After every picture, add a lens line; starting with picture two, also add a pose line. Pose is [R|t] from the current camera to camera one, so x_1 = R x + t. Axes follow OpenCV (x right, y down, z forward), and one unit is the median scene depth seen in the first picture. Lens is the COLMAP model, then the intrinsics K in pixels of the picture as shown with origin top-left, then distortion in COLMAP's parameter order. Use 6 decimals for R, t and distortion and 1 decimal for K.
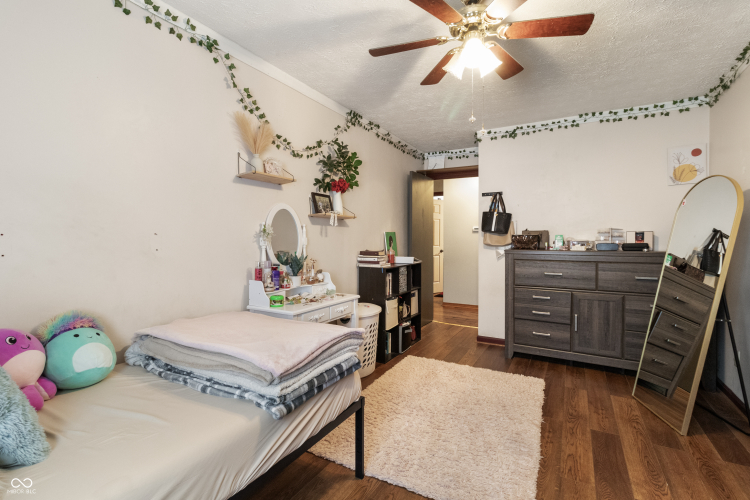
lens RADIAL K [[355.2, 0, 374.9], [0, 355.2, 246.6], [0, 0, 1]] dist [-0.005411, -0.000429]
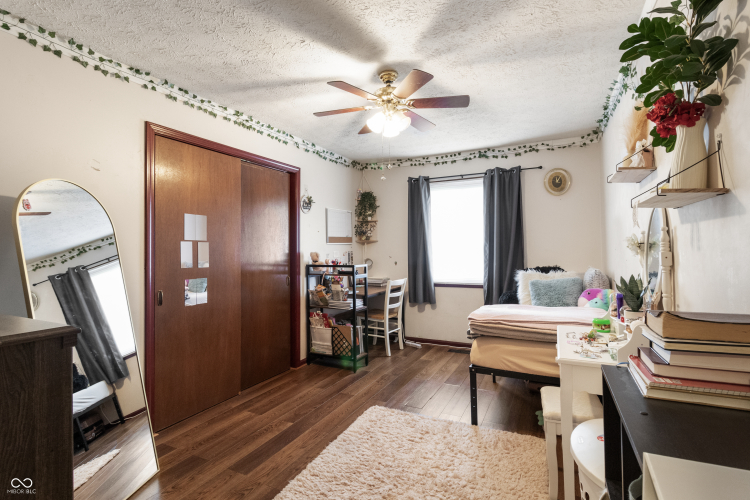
lens RADIAL K [[367.2, 0, 375.7], [0, 367.2, 248.2], [0, 0, 1]] dist [0.001603, -0.001370]
pose [[-0.998342, 0.002484, -0.057504, 0.390016], [0.001324, 0.999795, 0.020201, -0.084193], [0.057542, 0.020092, -0.998141, 2.225839]]
